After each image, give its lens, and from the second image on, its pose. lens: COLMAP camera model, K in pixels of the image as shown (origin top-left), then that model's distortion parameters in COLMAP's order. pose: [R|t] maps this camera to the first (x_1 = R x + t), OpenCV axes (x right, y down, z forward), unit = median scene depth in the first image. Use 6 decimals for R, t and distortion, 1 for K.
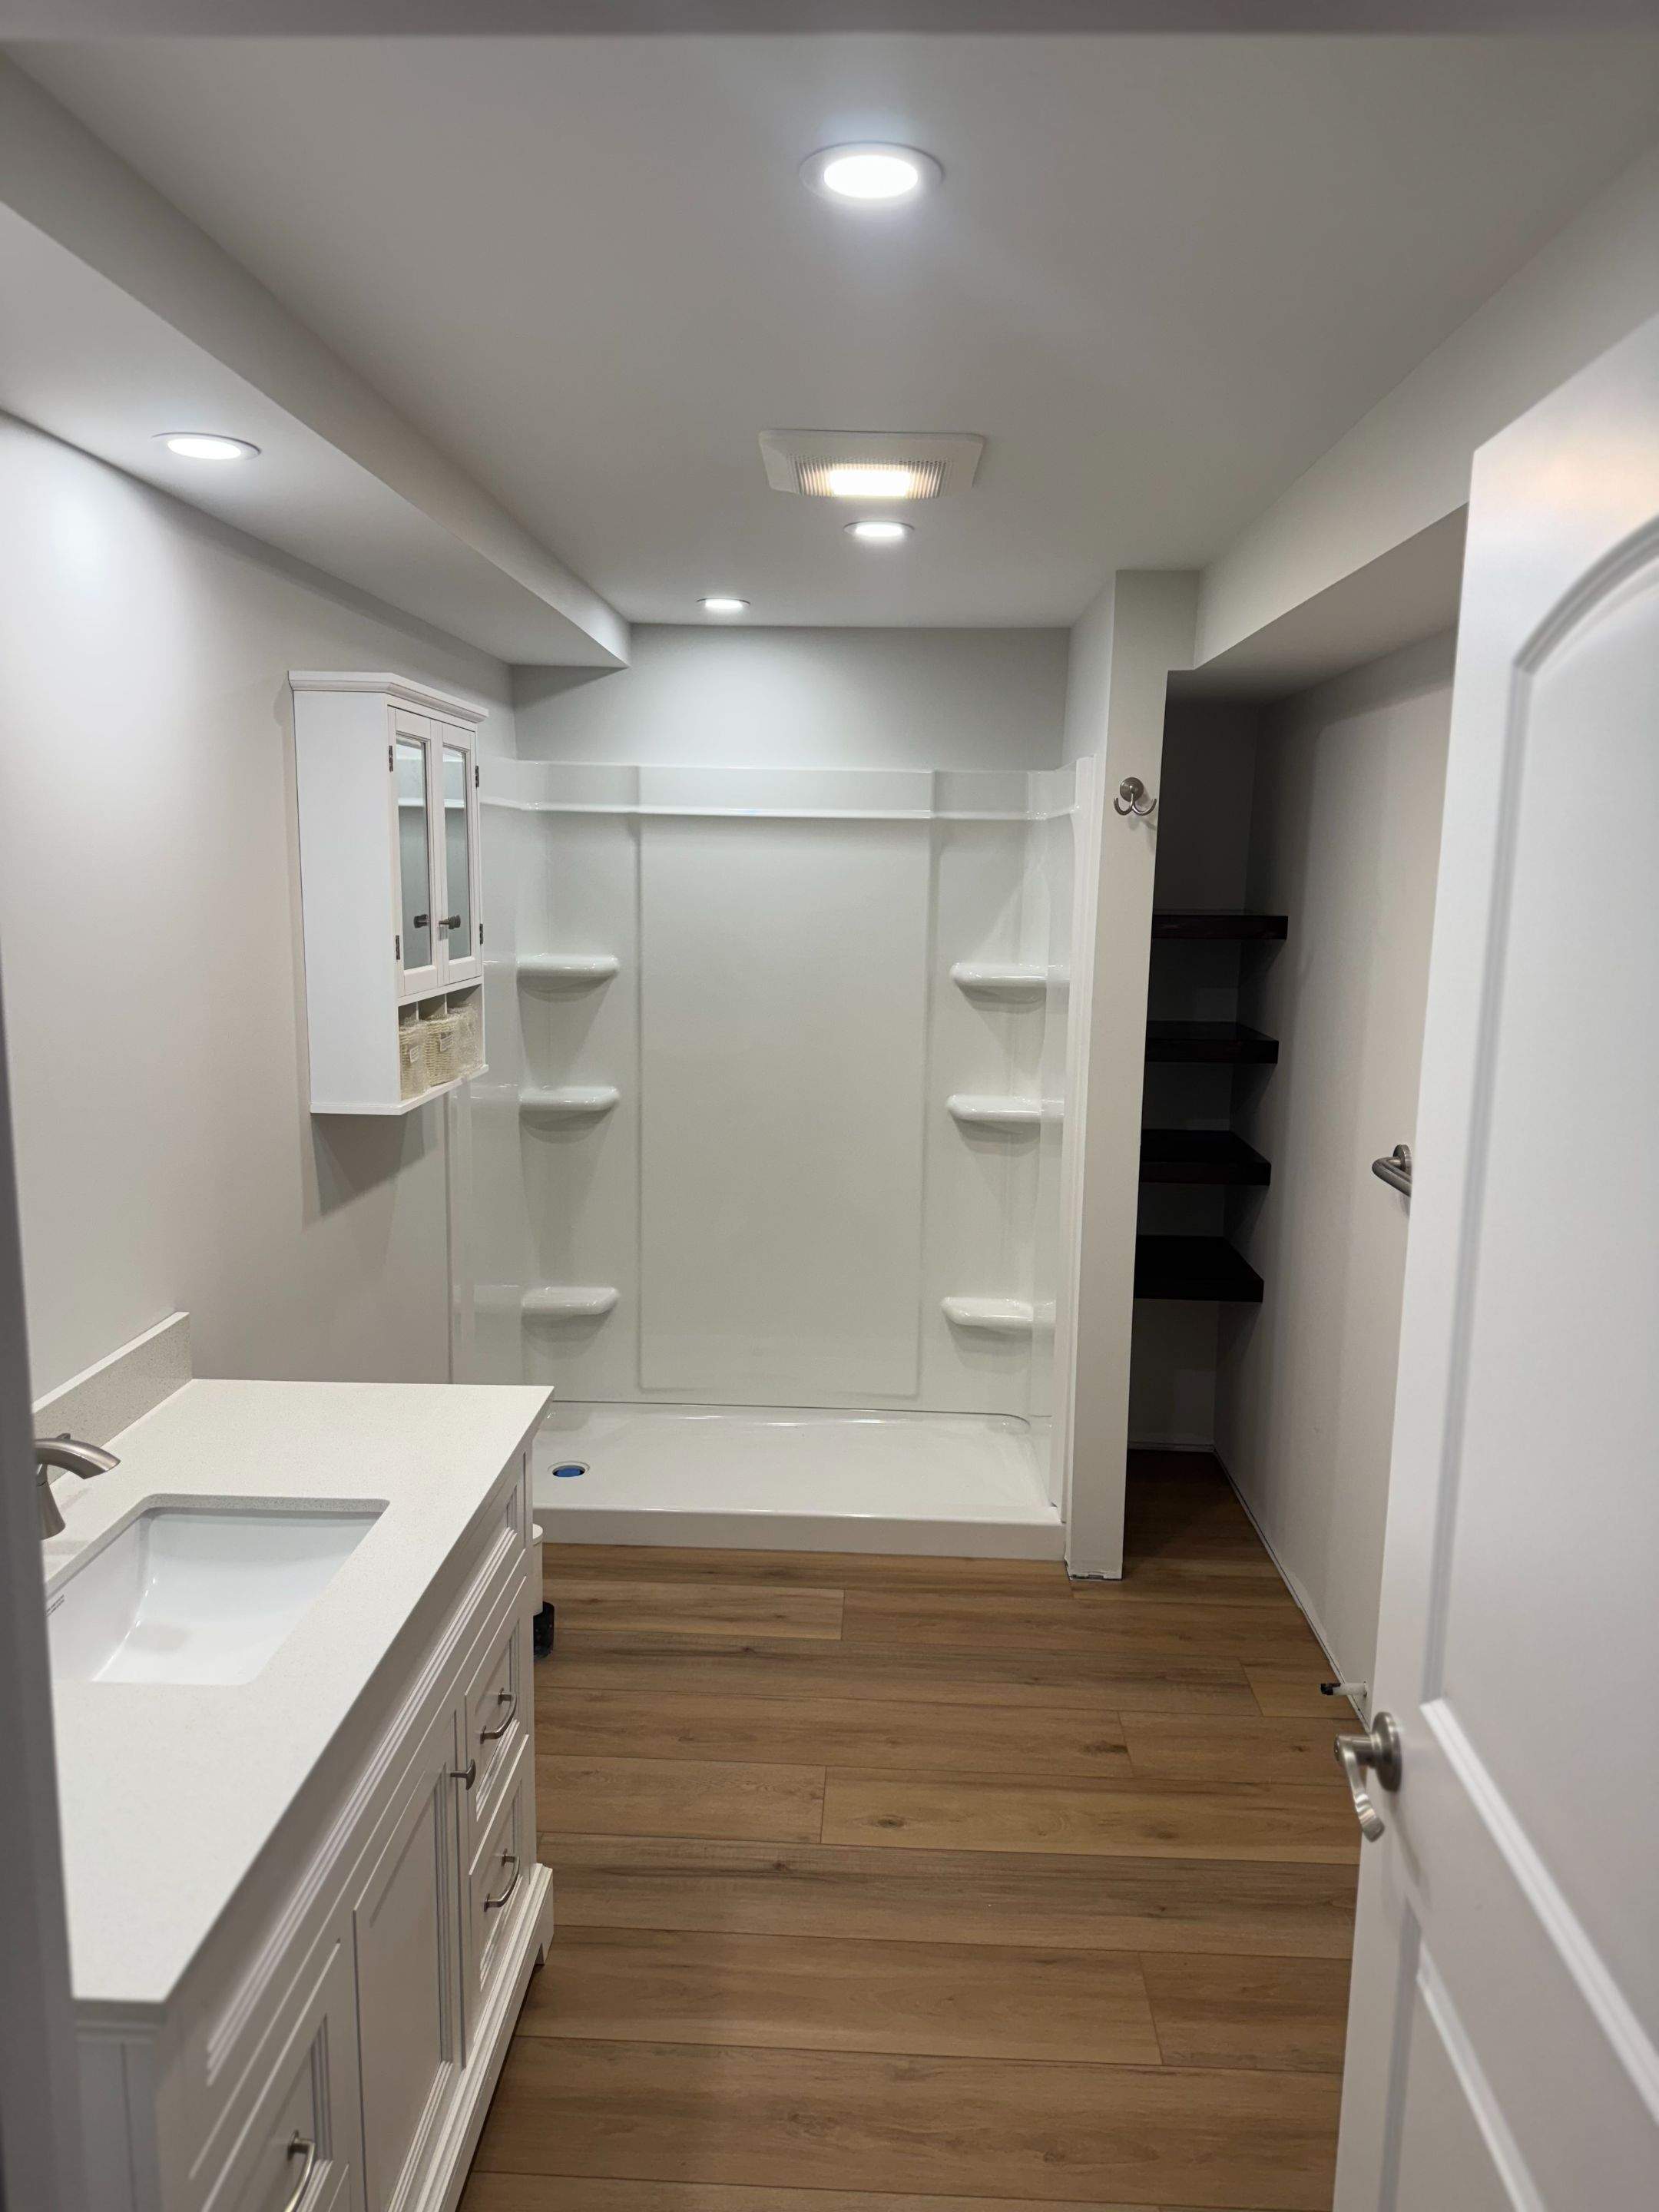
lens RADIAL K [[1540.2, 0, 829.5], [0, 1540.2, 1106.0], [0, 0, 1]] dist [0.081223, -0.096311]
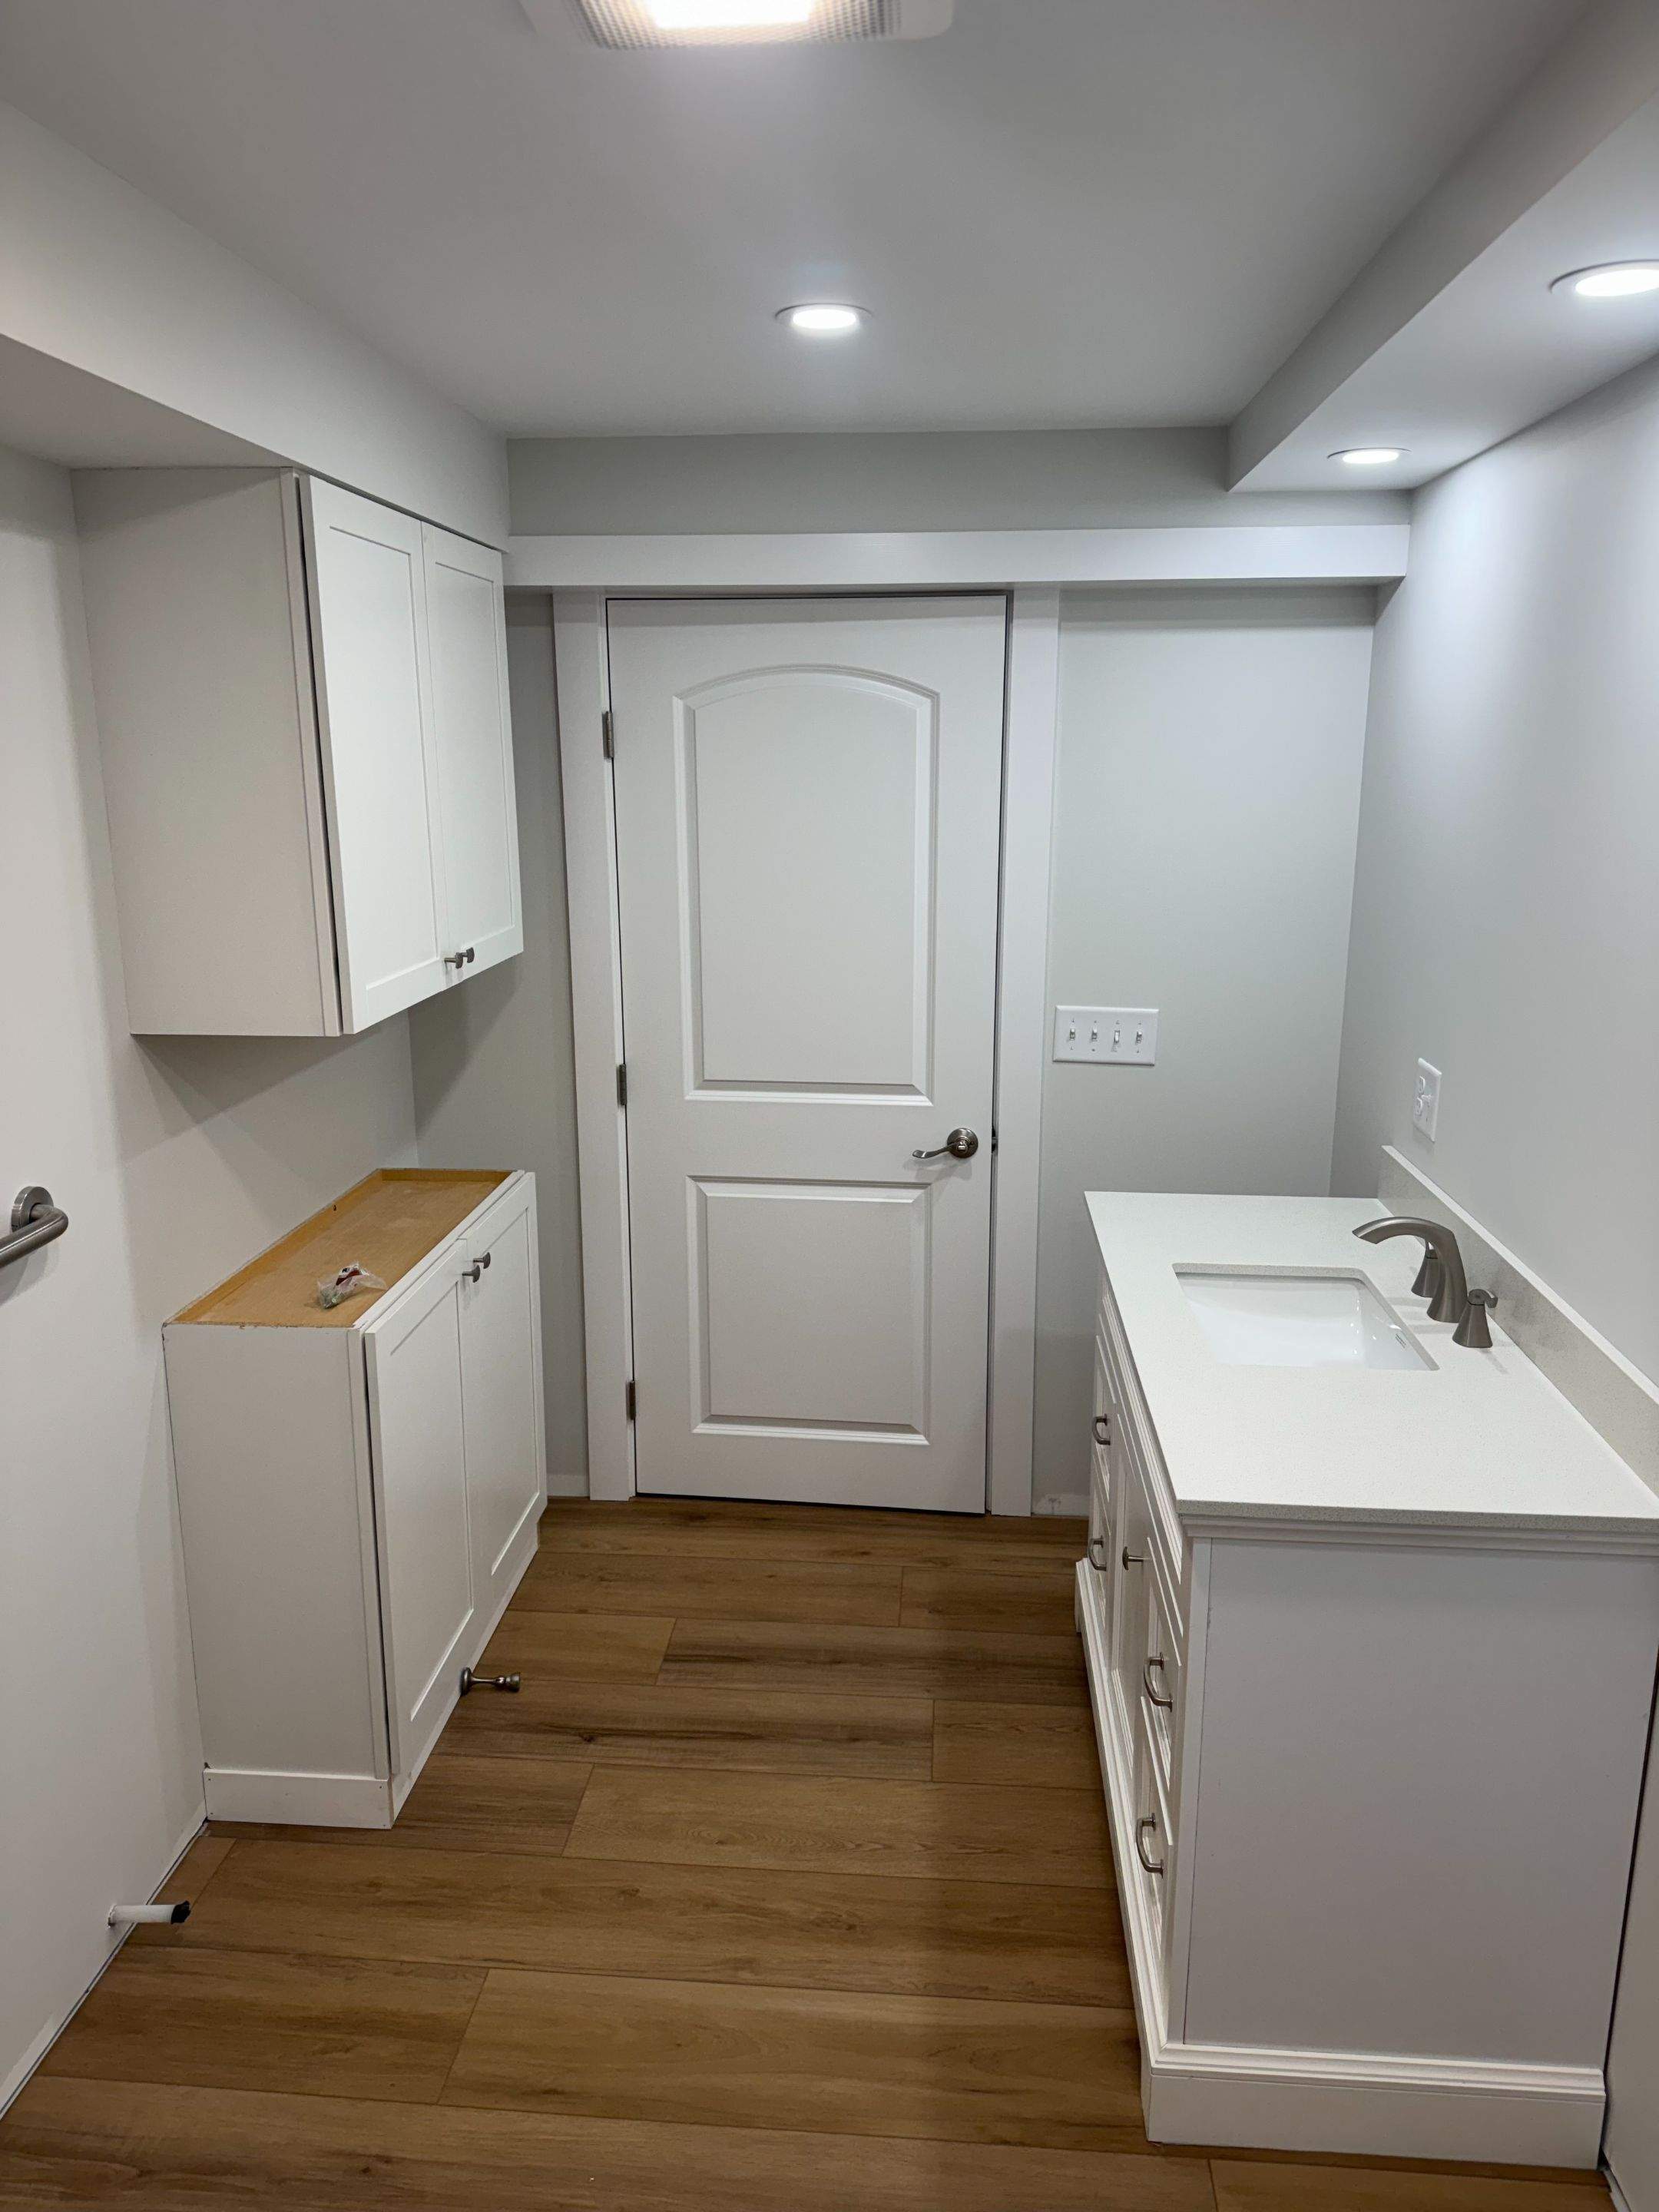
lens RADIAL K [[1540.2, 0, 829.5], [0, 1540.2, 1106.0], [0, 0, 1]] dist [0.081223, -0.096311]
pose [[-0.999025, -0.023654, 0.037269, -0.033421], [-0.008112, 0.928302, 0.371739, -0.291016], [-0.043390, 0.371075, -0.927589, 1.724572]]
